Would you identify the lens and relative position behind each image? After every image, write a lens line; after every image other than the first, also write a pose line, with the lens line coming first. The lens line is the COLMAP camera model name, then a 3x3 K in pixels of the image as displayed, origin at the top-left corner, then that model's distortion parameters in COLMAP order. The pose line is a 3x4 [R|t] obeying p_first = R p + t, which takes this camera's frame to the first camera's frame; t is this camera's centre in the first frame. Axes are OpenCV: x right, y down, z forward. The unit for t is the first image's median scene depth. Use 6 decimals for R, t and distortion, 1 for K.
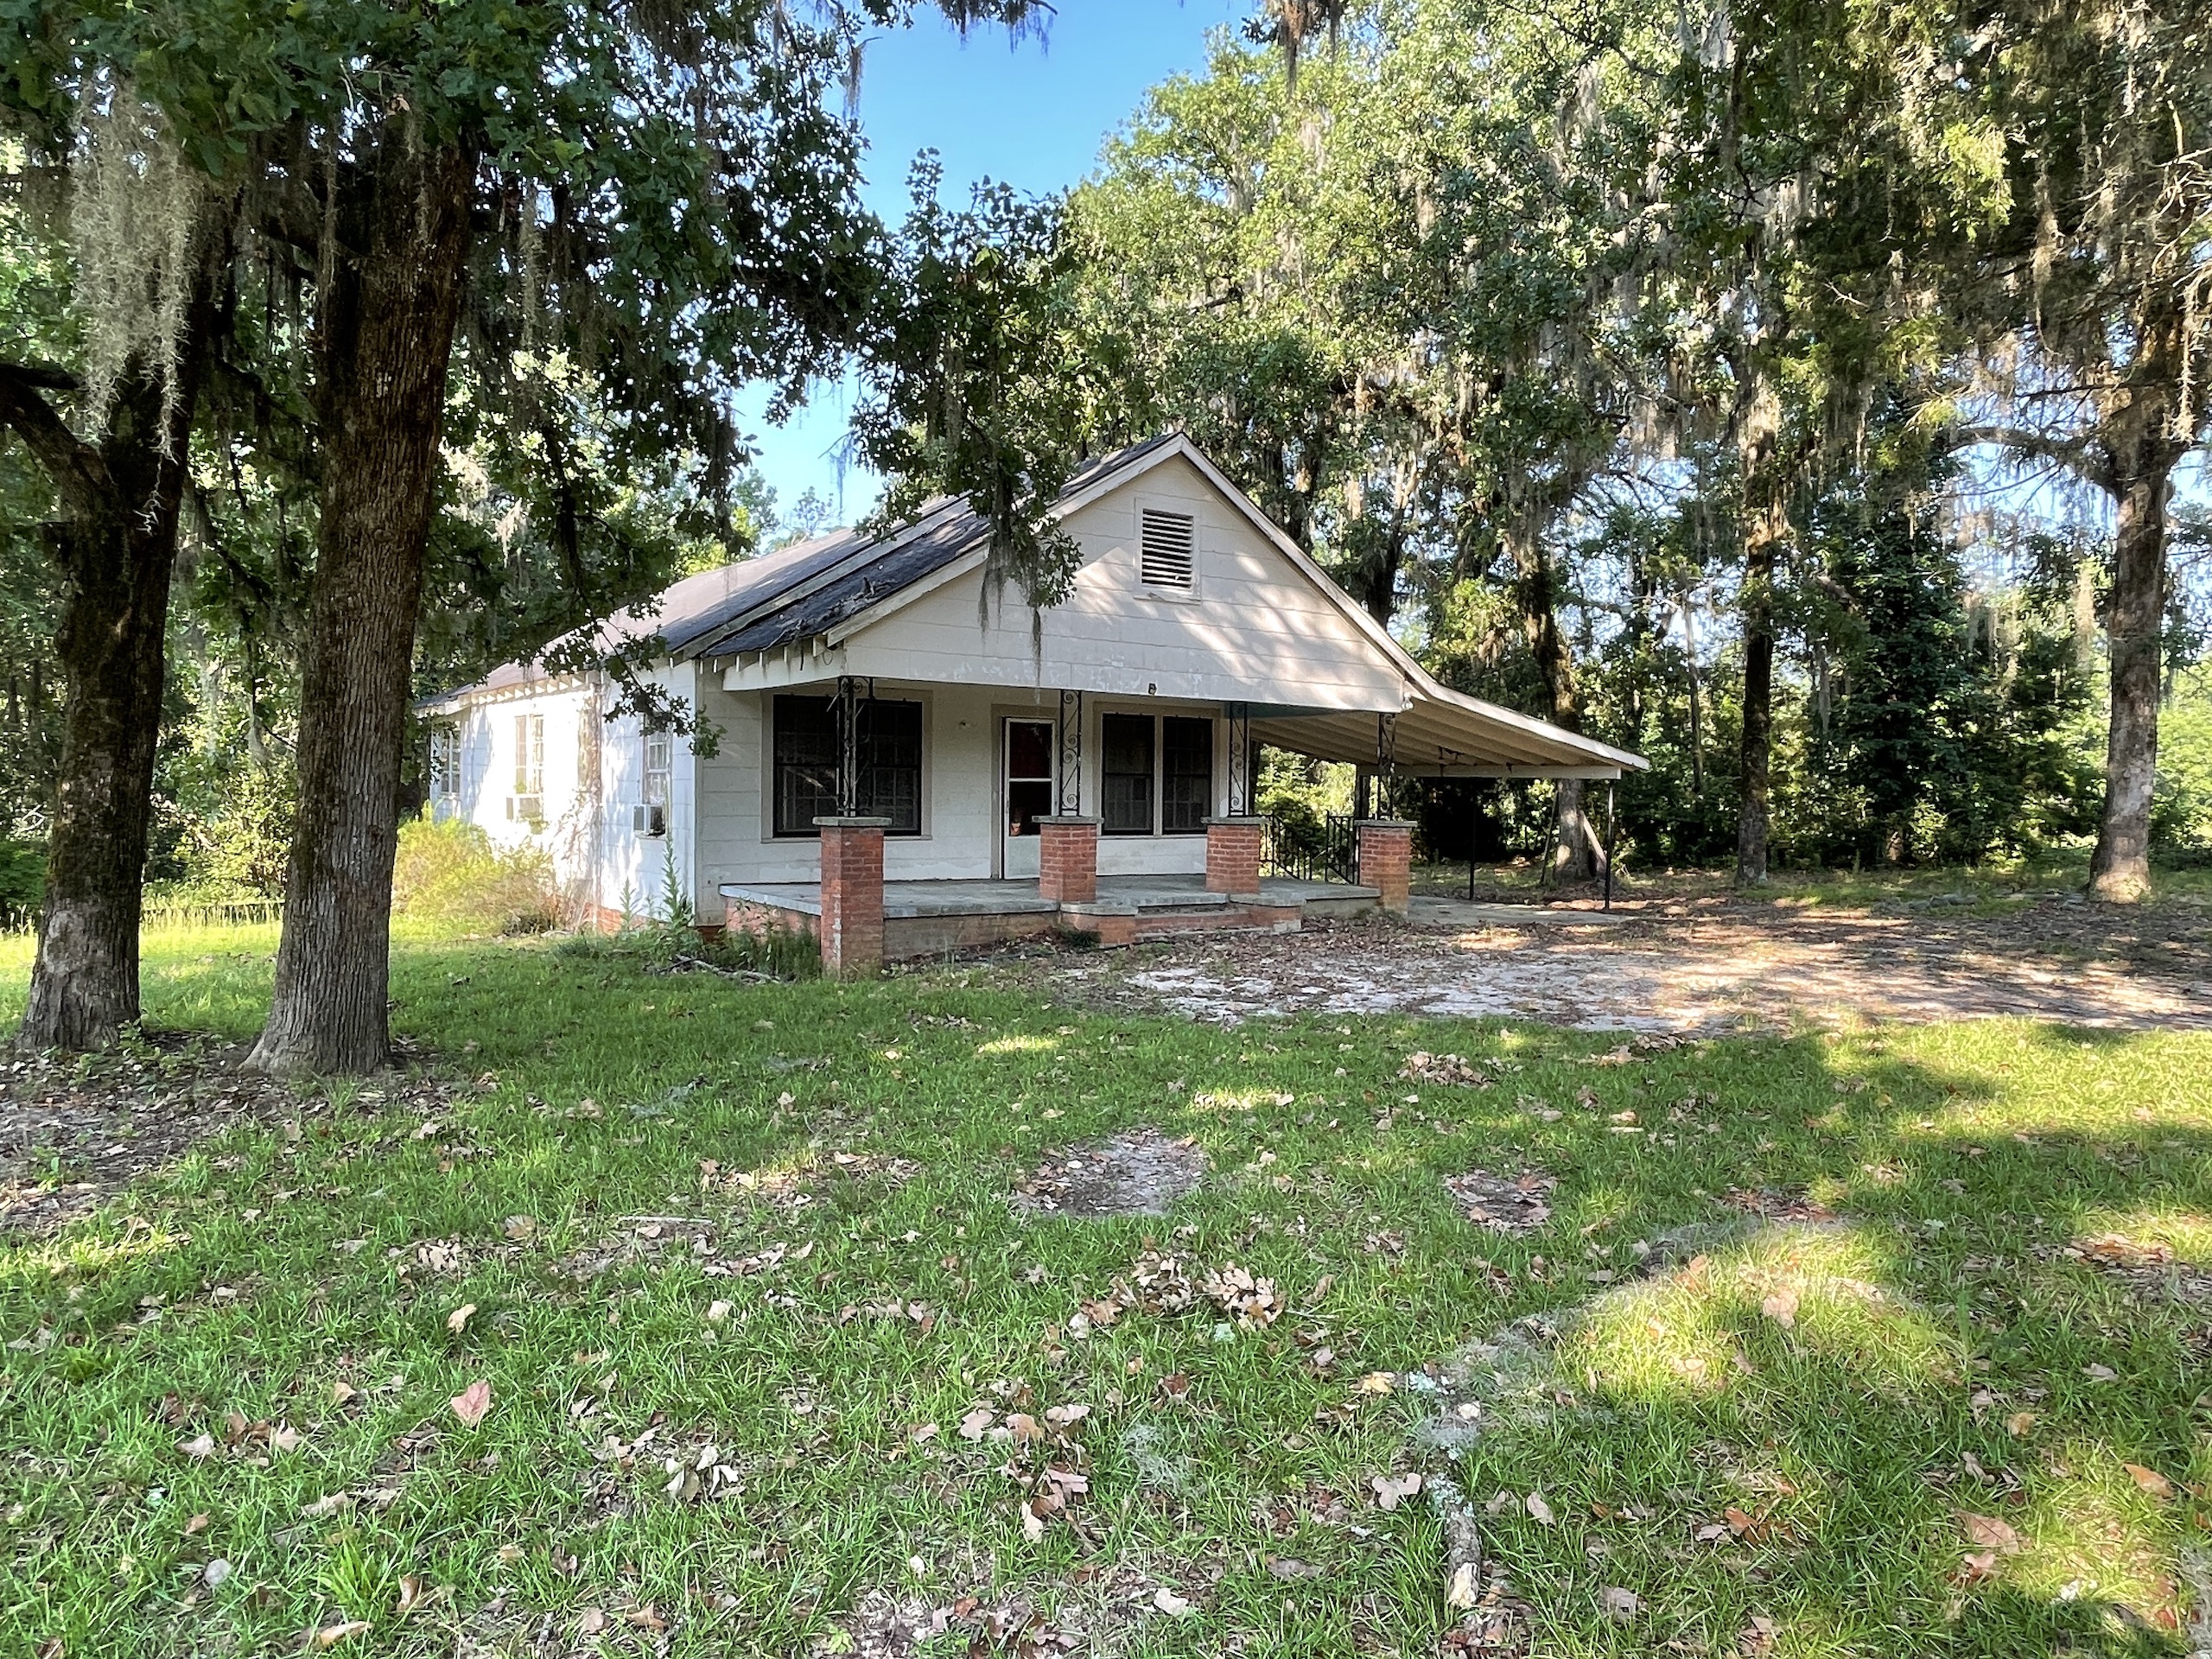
lens RADIAL K [[1356.2, 0, 1107.5], [0, 1356.2, 821.4], [0, 0, 1]] dist [-0.005192, -0.000066]
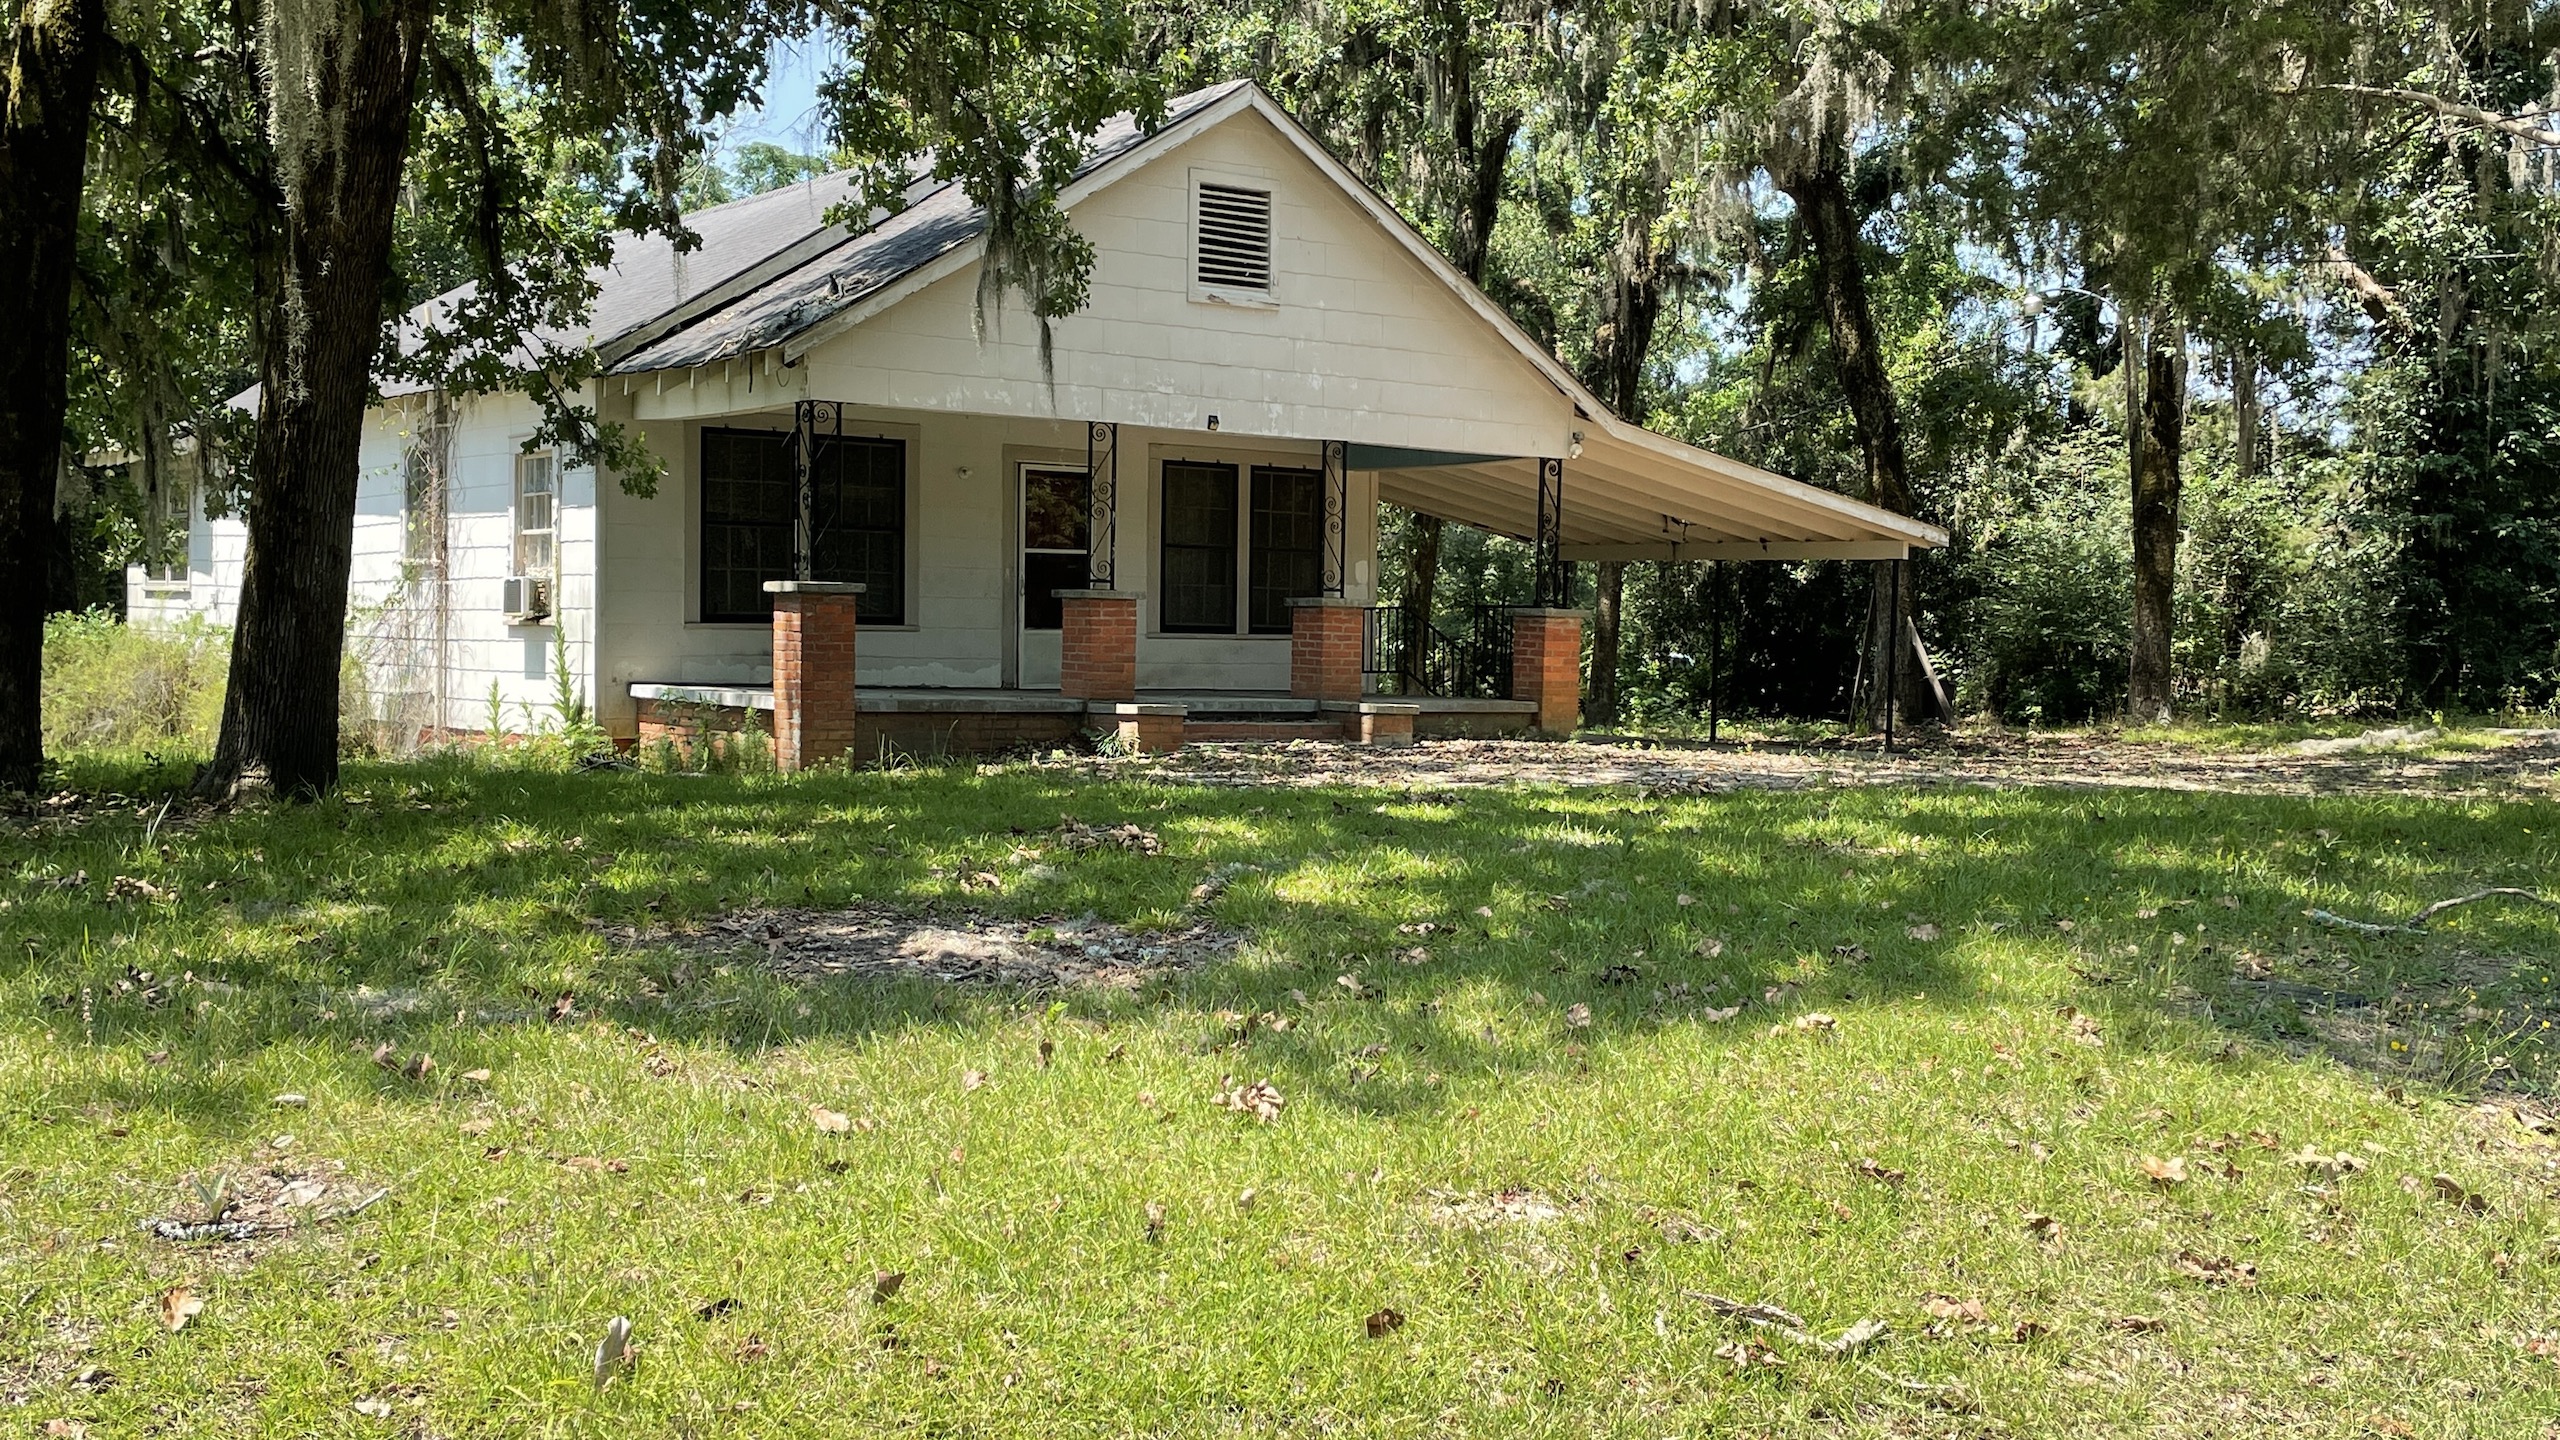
lens RADIAL K [[2570.6, 0, 1280.5], [0, 2570.6, 720.1], [0, 0, 1]] dist [0.026843, 0.000000]
pose [[0.999958, 0.005679, 0.007191, 0.078278], [-0.005757, 0.999924, 0.010908, 0.066009], [-0.007128, -0.010949, 0.999915, -0.544943]]
